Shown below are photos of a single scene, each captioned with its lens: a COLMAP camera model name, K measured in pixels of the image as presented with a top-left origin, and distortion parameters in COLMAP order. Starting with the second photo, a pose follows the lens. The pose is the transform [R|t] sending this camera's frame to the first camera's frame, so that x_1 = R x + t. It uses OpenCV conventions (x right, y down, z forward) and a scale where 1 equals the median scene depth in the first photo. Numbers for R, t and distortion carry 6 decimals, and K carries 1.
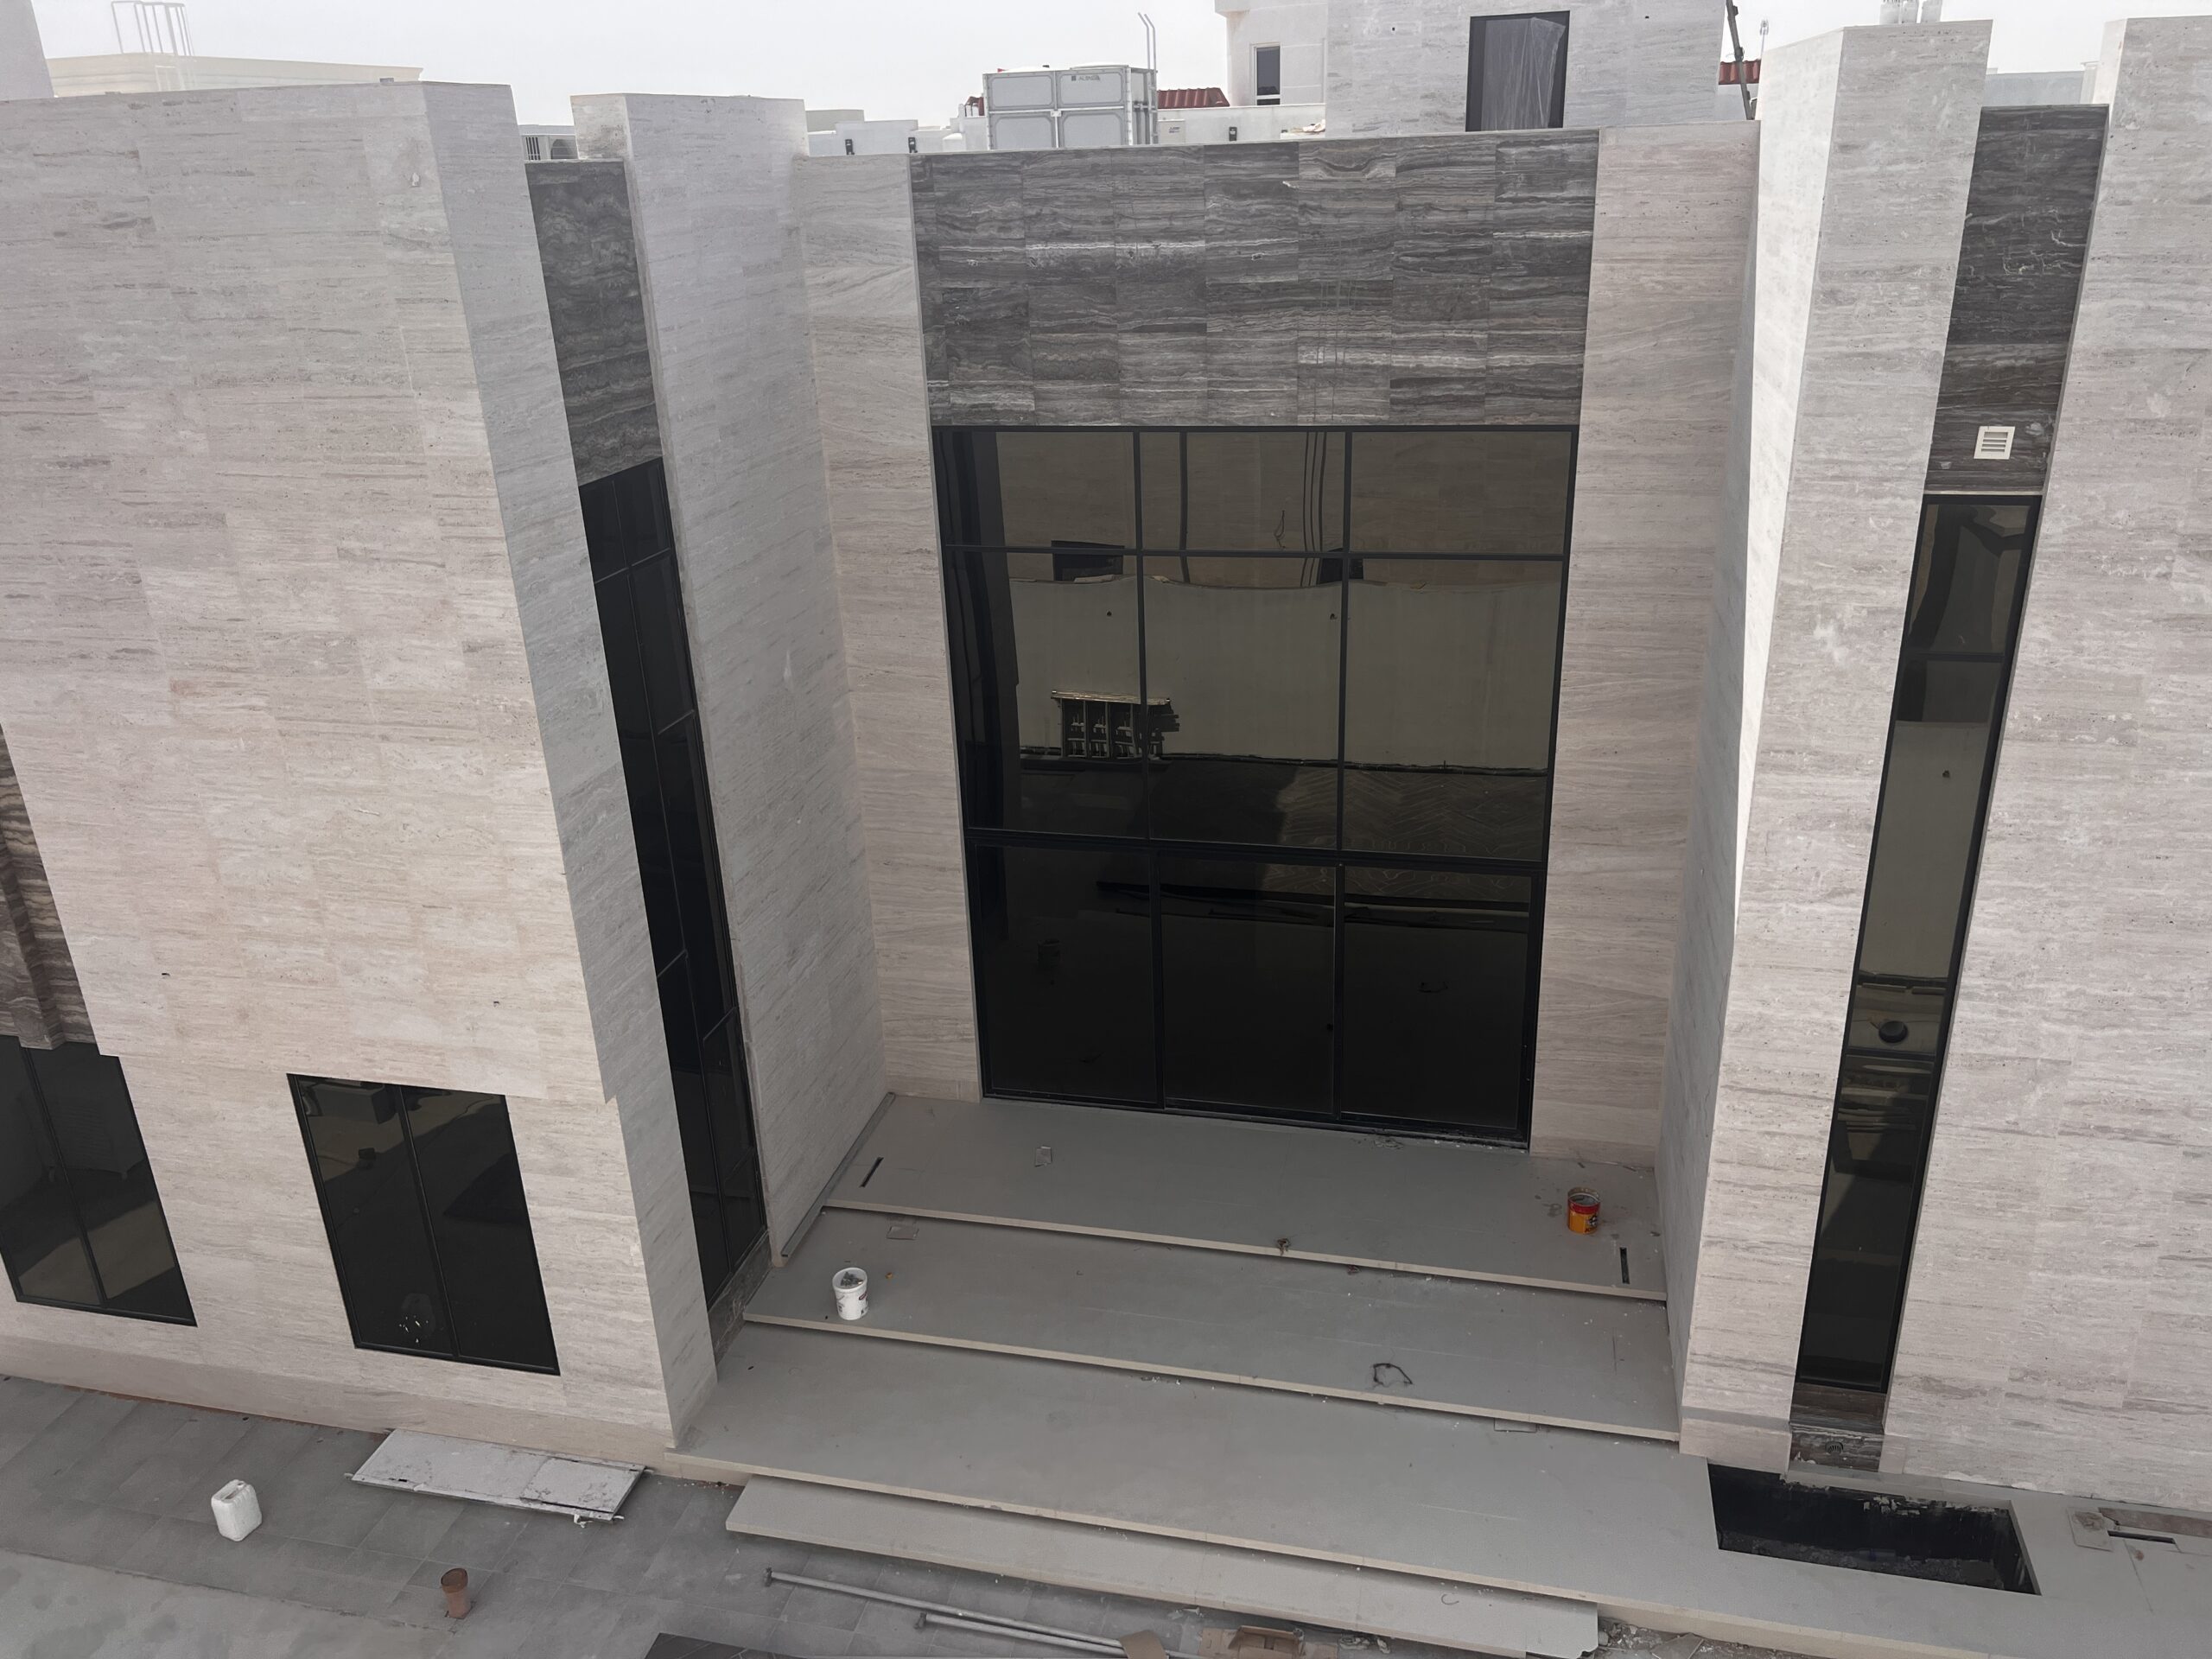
lens RADIAL K [[1691.3, 0, 1106.0], [0, 1691.3, 829.5], [0, 0, 1]] dist [0.059534, -0.072324]
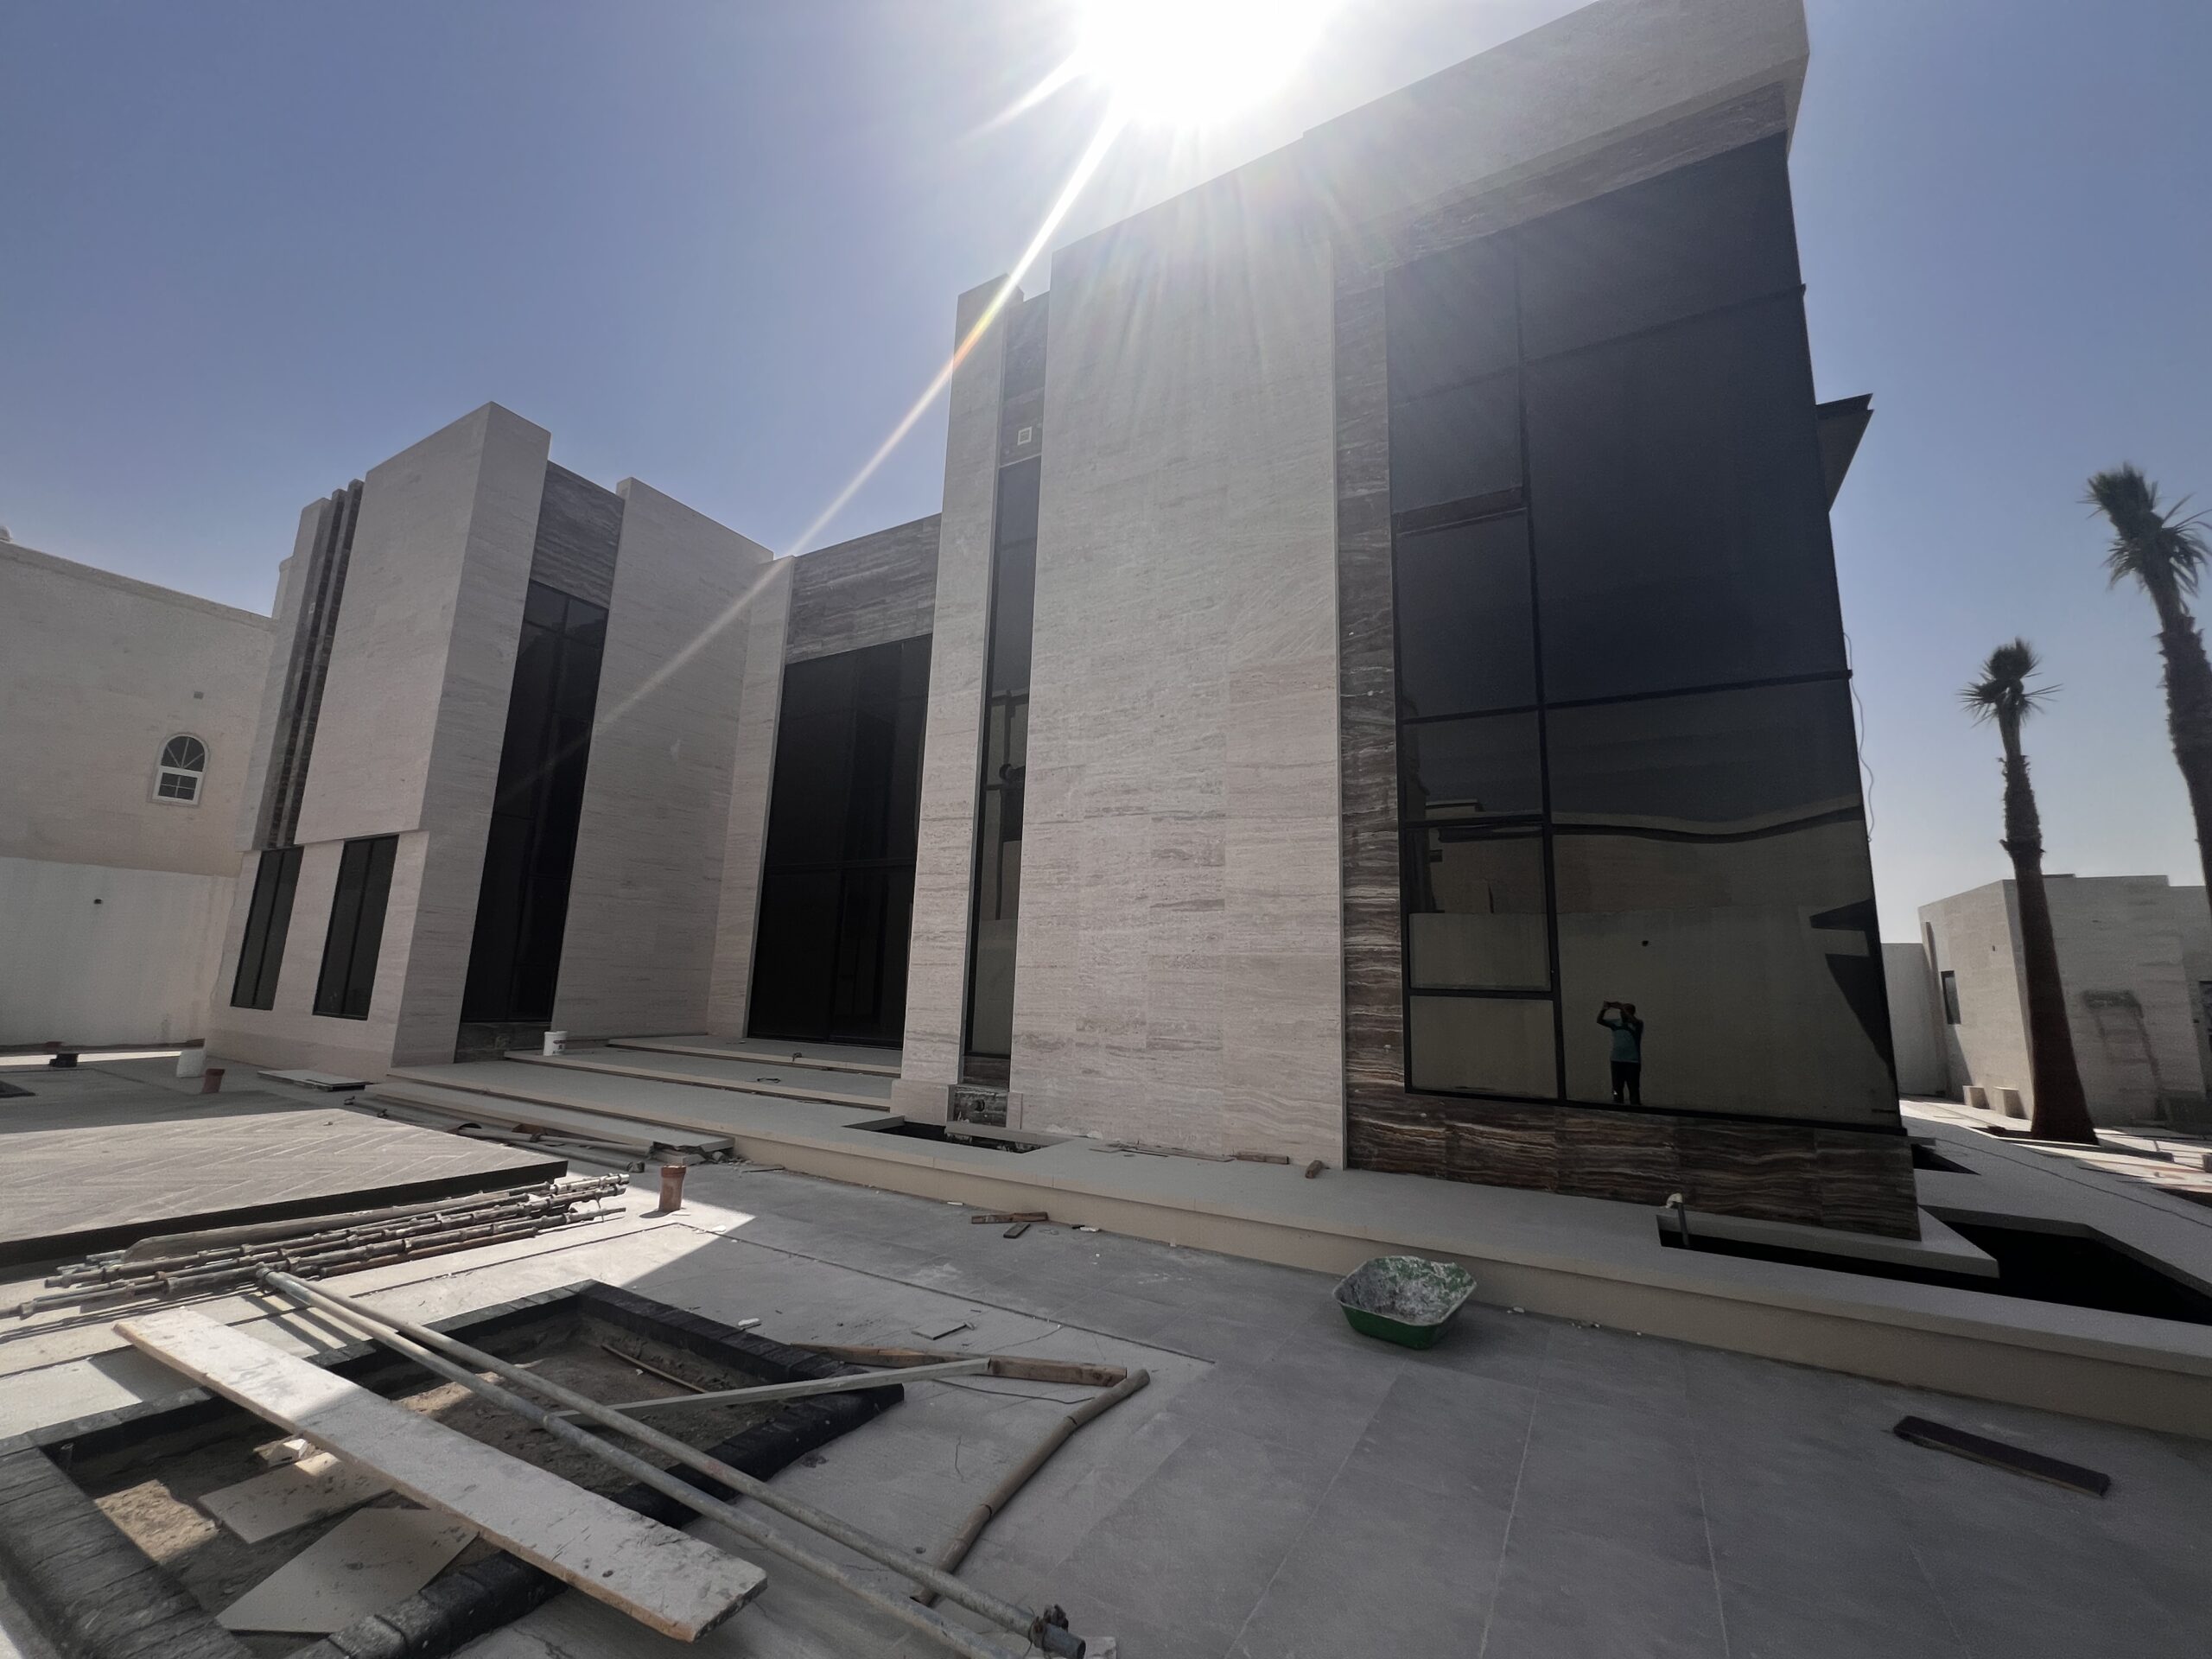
lens RADIAL K [[888.0, 0, 1102.5], [0, 888.0, 830.4], [0, 0, 1]] dist [-0.003637, 0.000403]
pose [[0.956902, 0.019399, -0.289763, 0.689951], [-0.172056, 0.841672, -0.511844, 0.501307], [0.233956, 0.539640, 0.808736, 0.336087]]
